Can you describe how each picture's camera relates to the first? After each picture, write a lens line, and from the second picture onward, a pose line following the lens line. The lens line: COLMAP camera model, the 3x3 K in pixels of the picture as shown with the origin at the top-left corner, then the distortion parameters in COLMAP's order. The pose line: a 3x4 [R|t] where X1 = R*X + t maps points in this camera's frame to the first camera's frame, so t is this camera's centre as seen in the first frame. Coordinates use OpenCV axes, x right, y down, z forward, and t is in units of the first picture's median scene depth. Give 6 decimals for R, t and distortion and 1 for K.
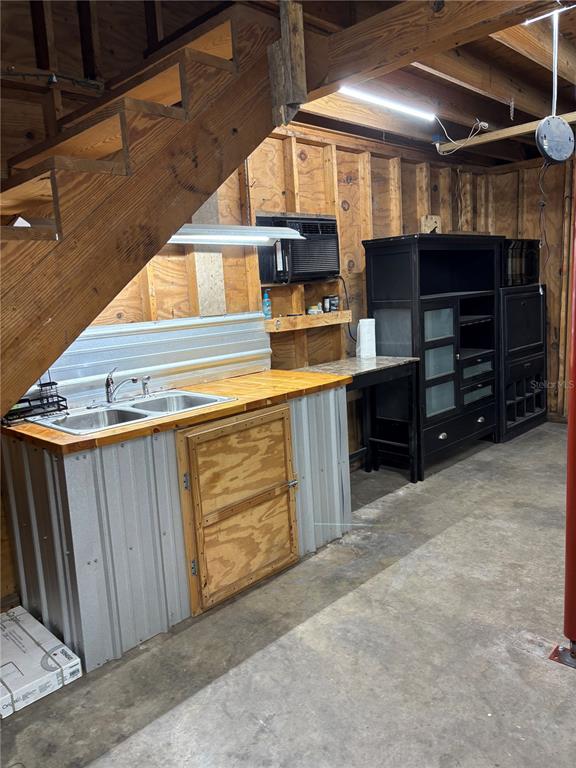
lens RADIAL K [[575.1, 0, 284.0], [0, 575.1, 385.3], [0, 0, 1]] dist [0.050536, -0.055498]
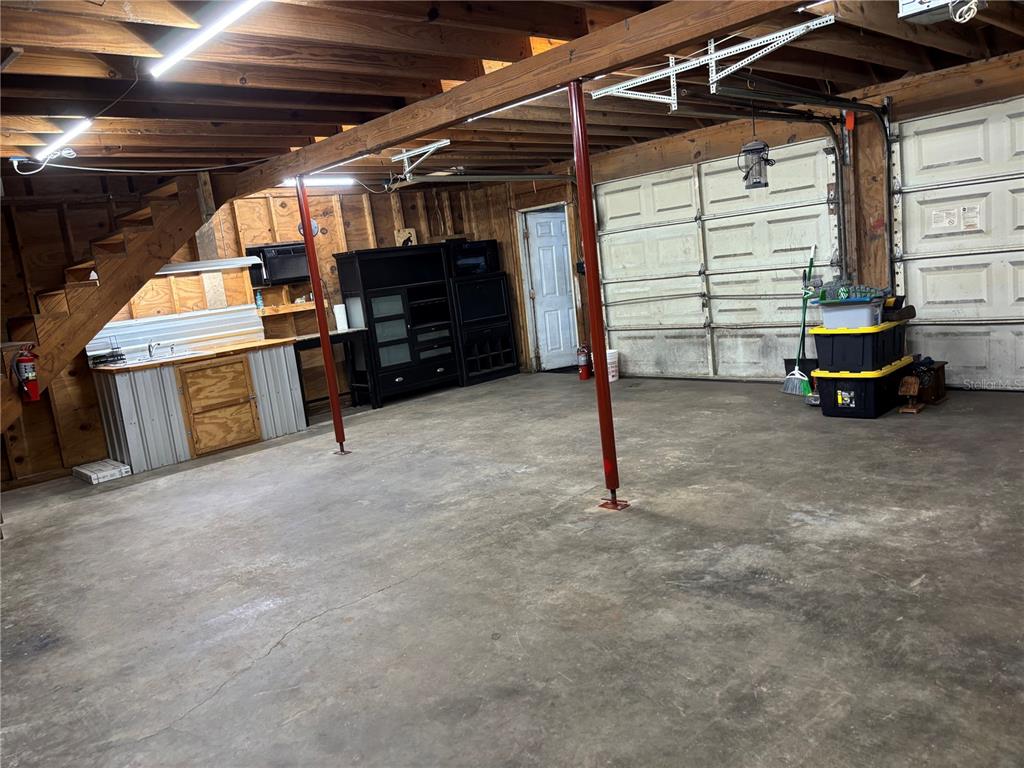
lens RADIAL K [[766.8, 0, 505.6], [0, 766.8, 389.8], [0, 0, 1]] dist [0.050536, -0.055498]
pose [[0.997615, -0.048836, -0.048786, 0.872856], [0.048940, 0.998801, 0.000944, 0.169212], [0.048682, -0.003329, 0.998809, -1.324784]]
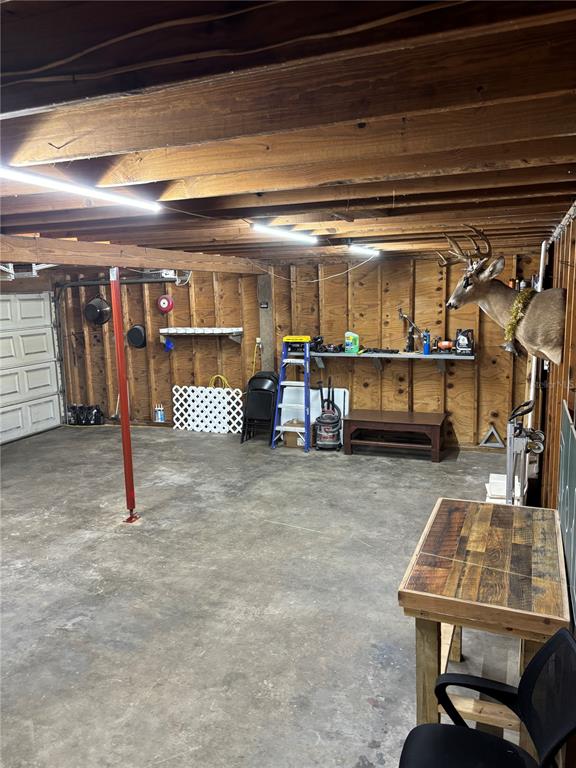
lens RADIAL K [[575.1, 0, 290.2], [0, 575.1, 381.7], [0, 0, 1]] dist [0.050536, -0.055498]
pose [[-0.387375, -0.072187, 0.919092, -0.686552], [0.203781, 0.965566, 0.161727, -0.173814], [-0.899118, 0.249943, -0.359326, 0.124841]]
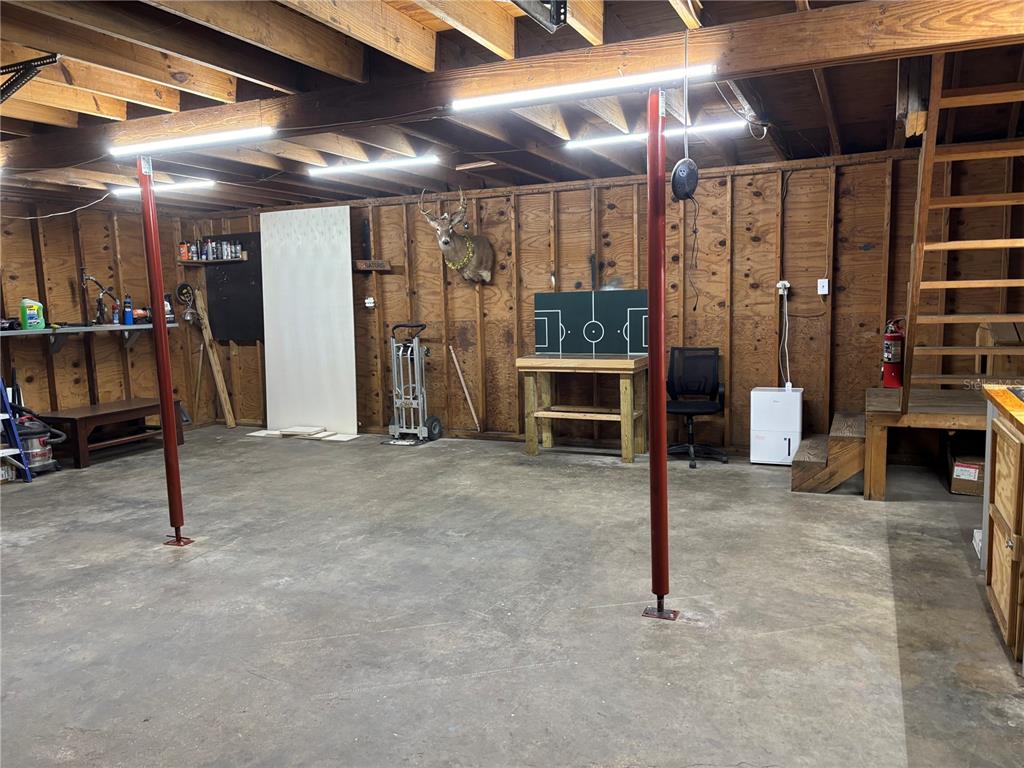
lens RADIAL K [[766.8, 0, 506.0], [0, 766.8, 386.5], [0, 0, 1]] dist [0.050536, -0.055498]
pose [[-0.935603, 0.128296, -0.328918, 0.852542], [0.027574, 0.955345, 0.294202, -0.308788], [0.351975, 0.266187, -0.897362, 1.480694]]
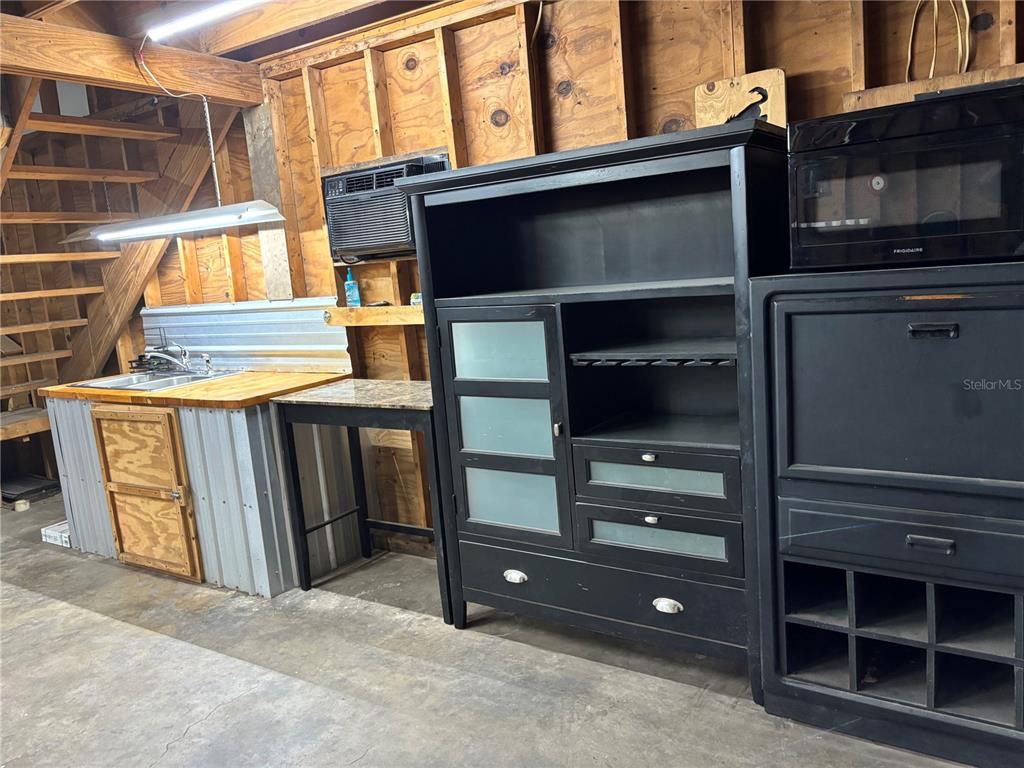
lens RADIAL K [[766.8, 0, 506.9], [0, 766.8, 381.6], [0, 0, 1]] dist [0.050536, -0.055498]
pose [[0.209593, 0.200236, -0.957067, 1.168170], [-0.093608, 0.978420, 0.184204, -0.261381], [0.973298, 0.050981, 0.223813, 1.127402]]
